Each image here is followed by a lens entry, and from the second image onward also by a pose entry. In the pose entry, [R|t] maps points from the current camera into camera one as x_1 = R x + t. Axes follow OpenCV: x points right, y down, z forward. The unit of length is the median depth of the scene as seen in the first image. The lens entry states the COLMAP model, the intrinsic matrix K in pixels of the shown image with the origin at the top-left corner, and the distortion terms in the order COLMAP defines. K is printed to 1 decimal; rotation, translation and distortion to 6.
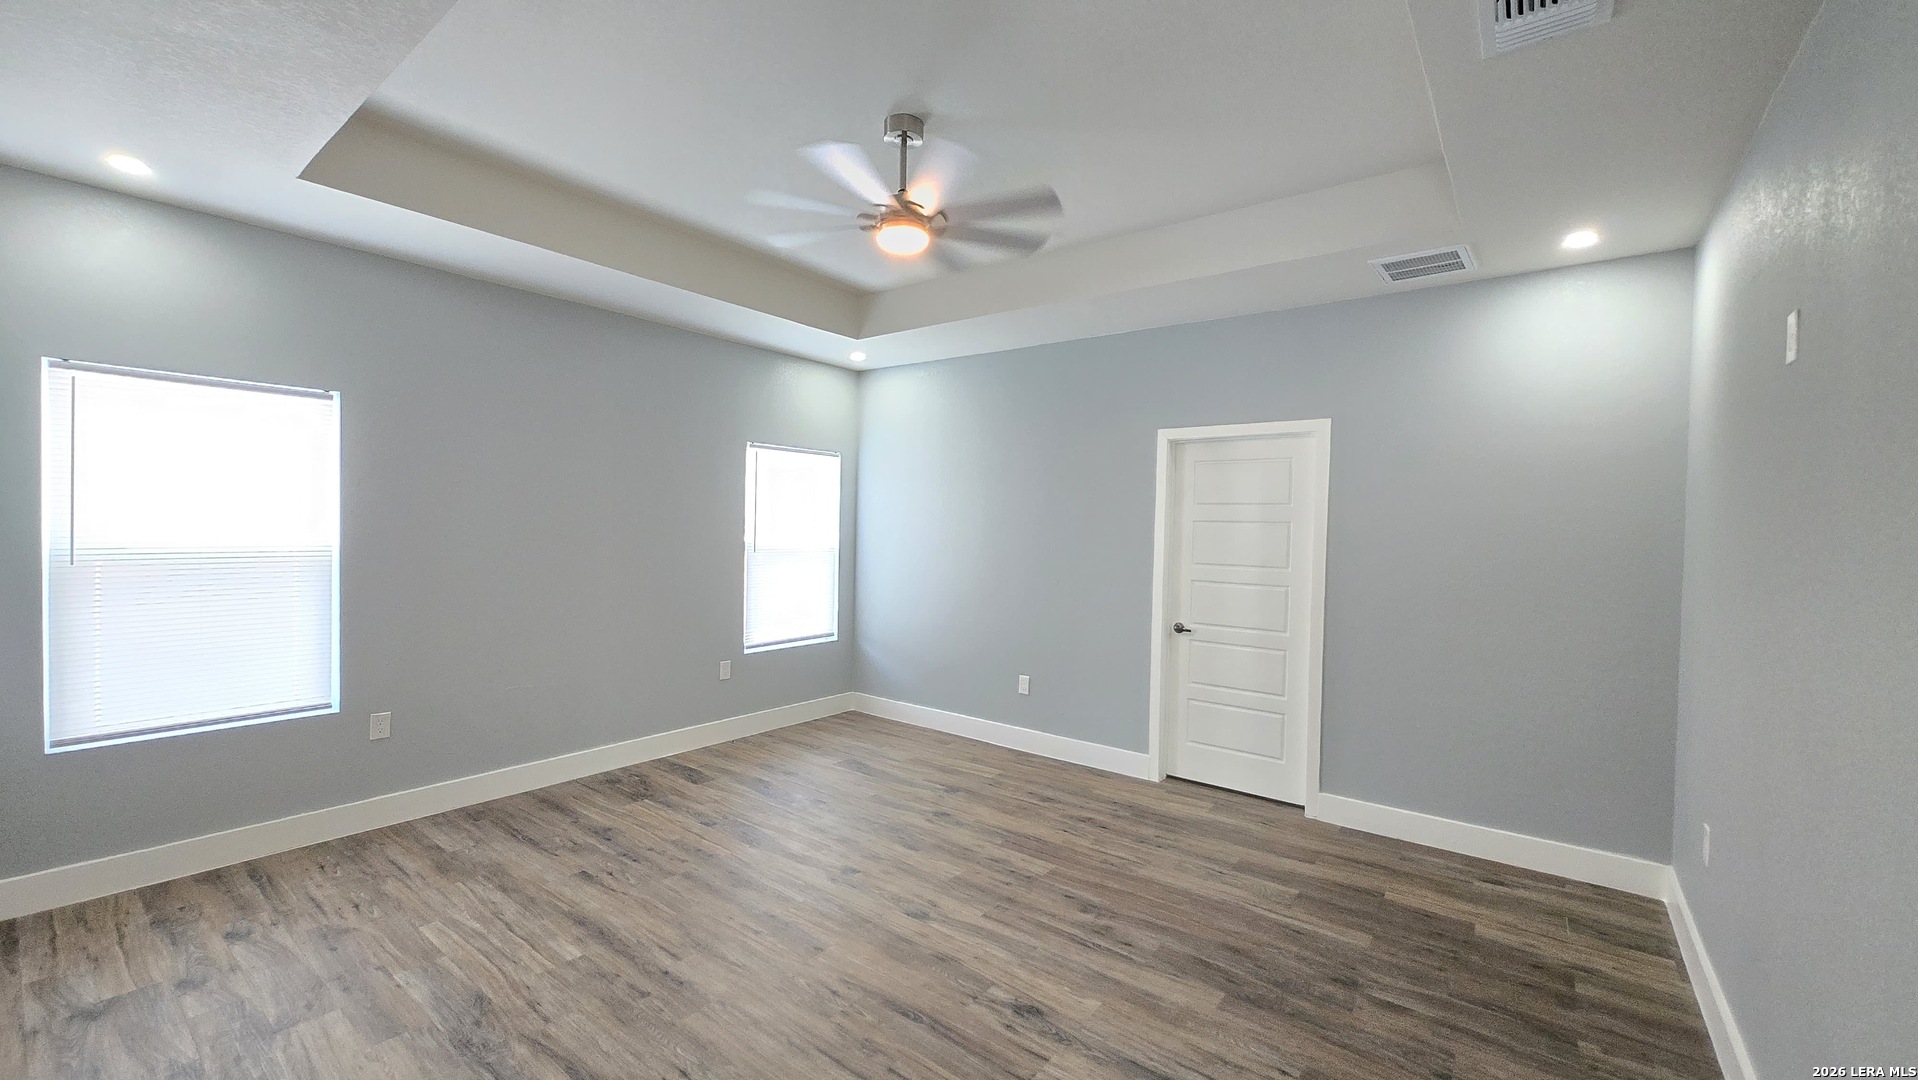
lens RADIAL K [[750.9, 0, 963.2], [0, 750.9, 547.7], [0, 0, 1]] dist [-0.000737, -0.002404]
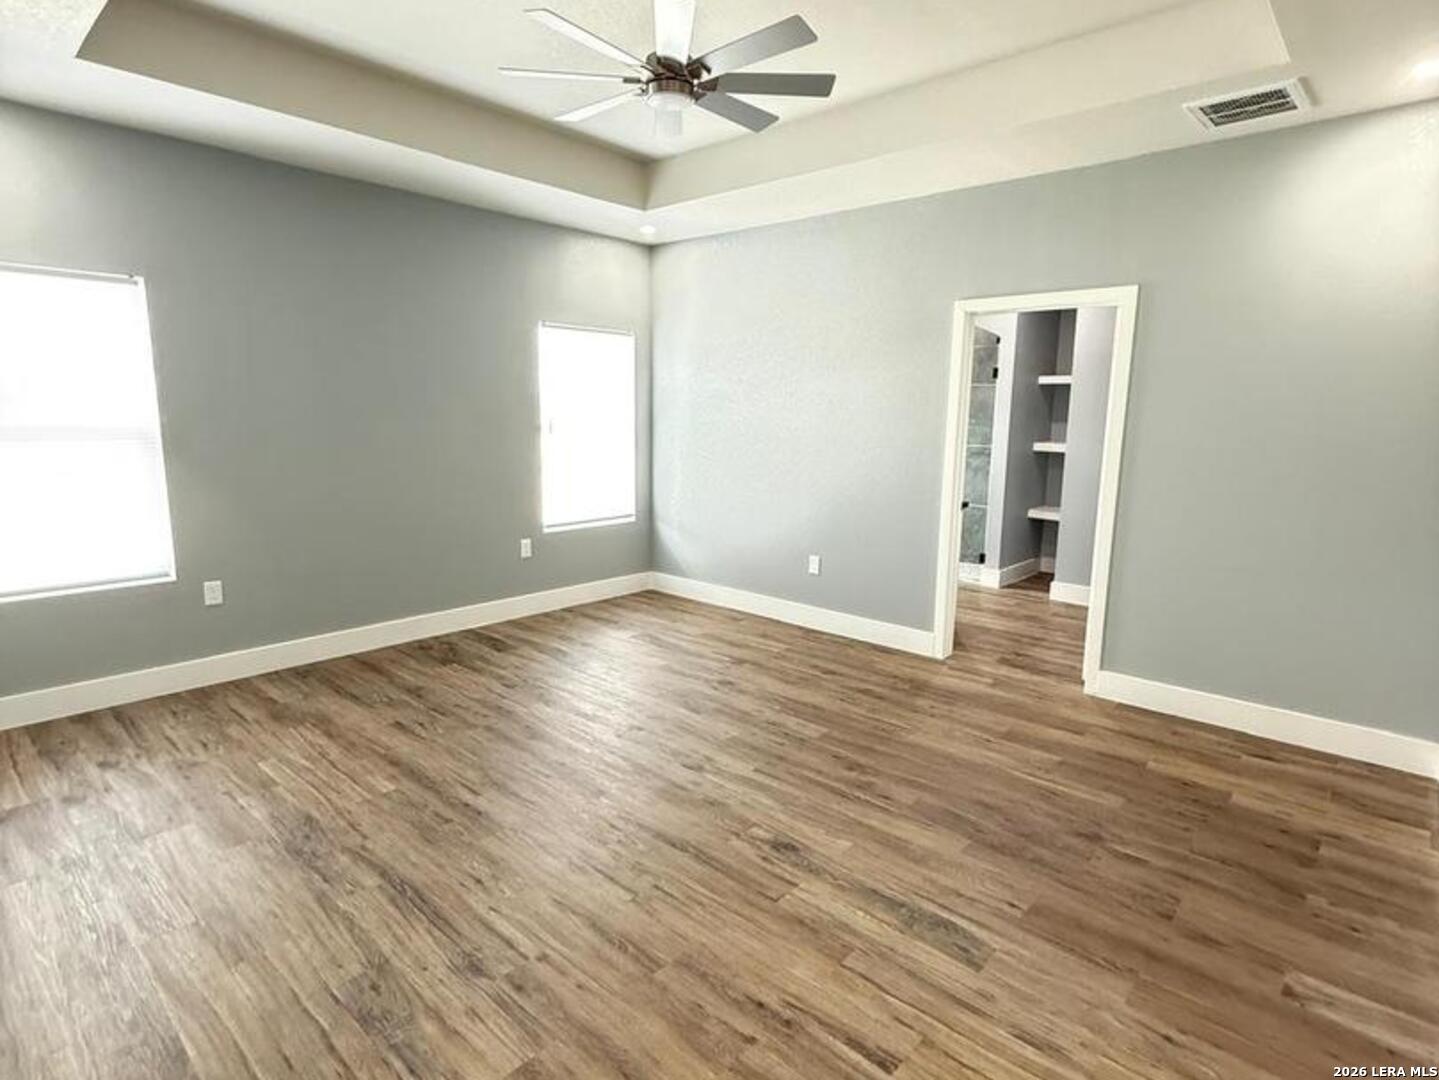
lens RADIAL K [[764.7, 0, 720.0], [0, 764.7, 546.8], [0, 0, 1]] dist [-0.000780, -0.000110]
pose [[0.996781, 0.007985, -0.079769, 0.052573], [0.003722, 0.989345, 0.145544, 0.010816], [0.080081, -0.145372, 0.986131, -0.035528]]
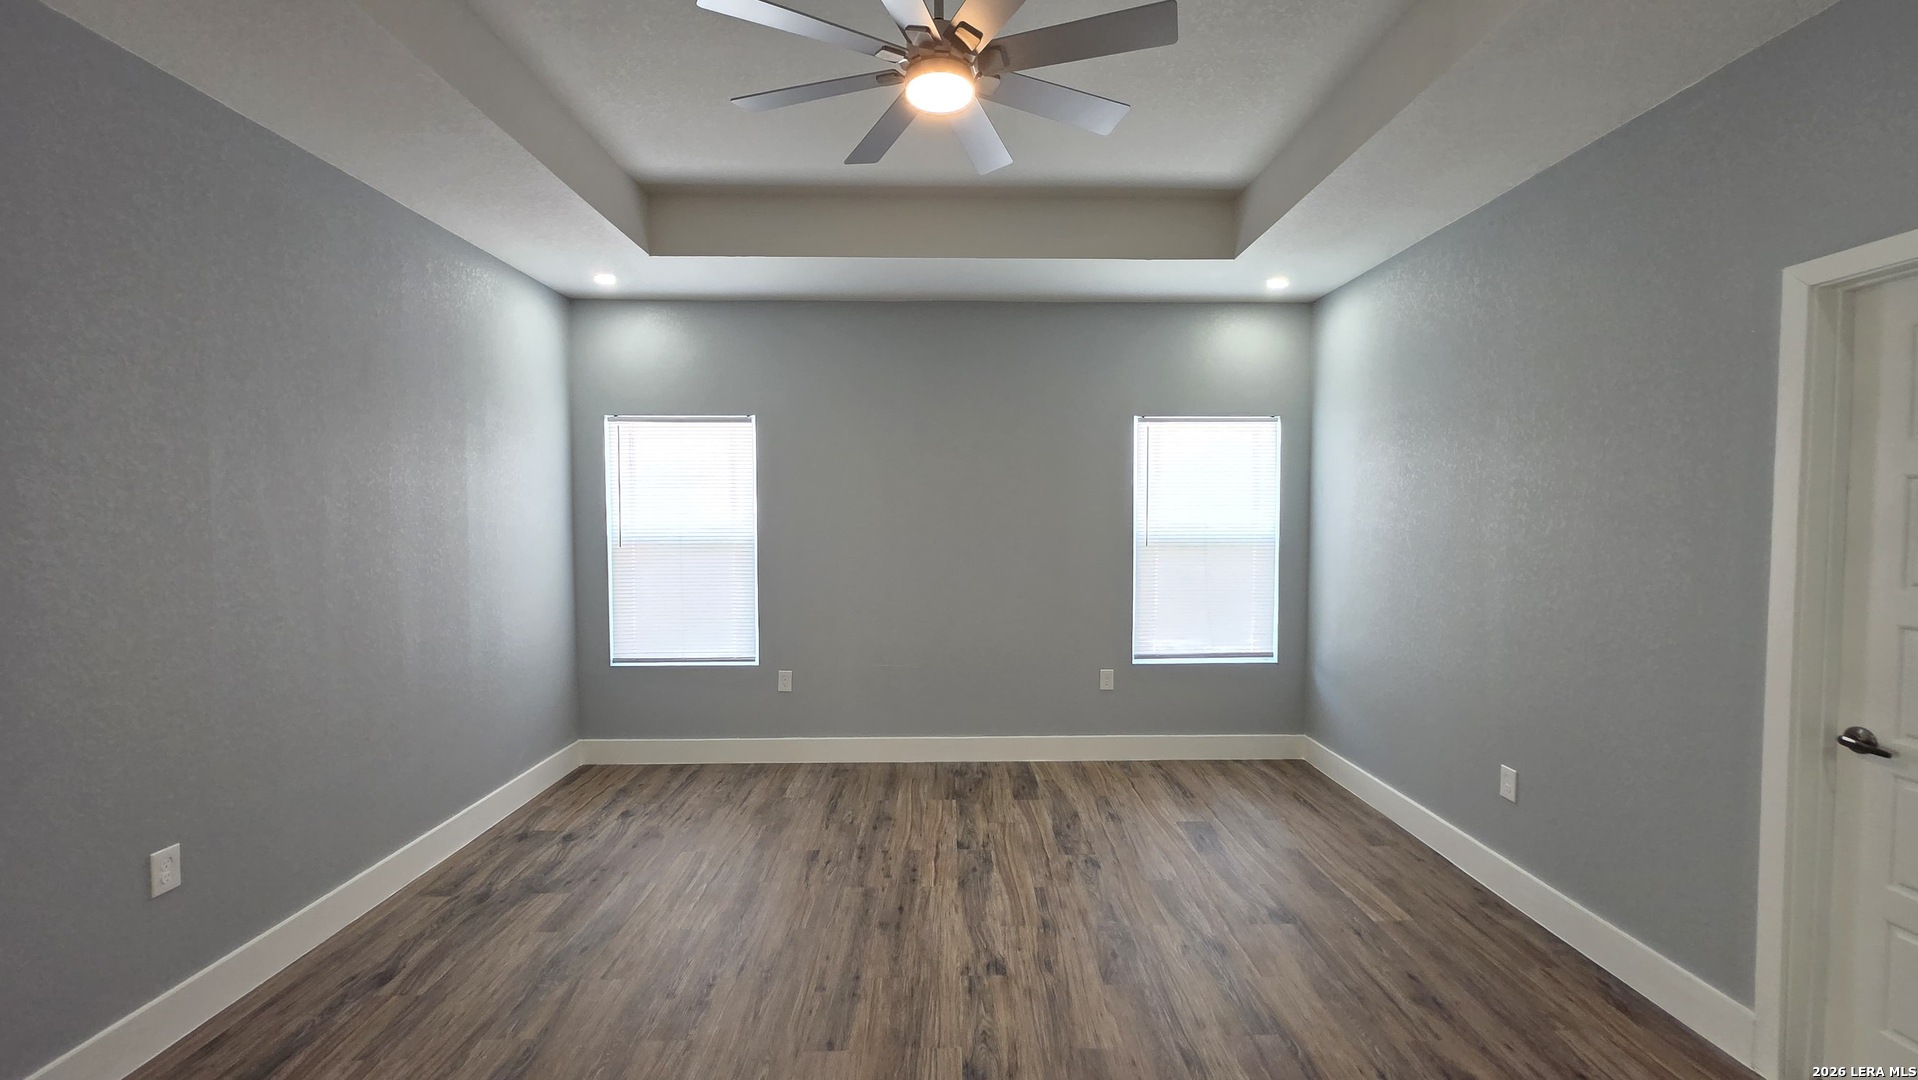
lens RADIAL K [[750.9, 0, 961.9], [0, 750.9, 542.6], [0, 0, 1]] dist [-0.000737, -0.002404]
pose [[0.624756, 0.007796, -0.780781, 0.384245], [-0.008752, 0.999957, 0.002981, 0.002828], [0.780771, 0.004971, 0.624797, 0.467202]]
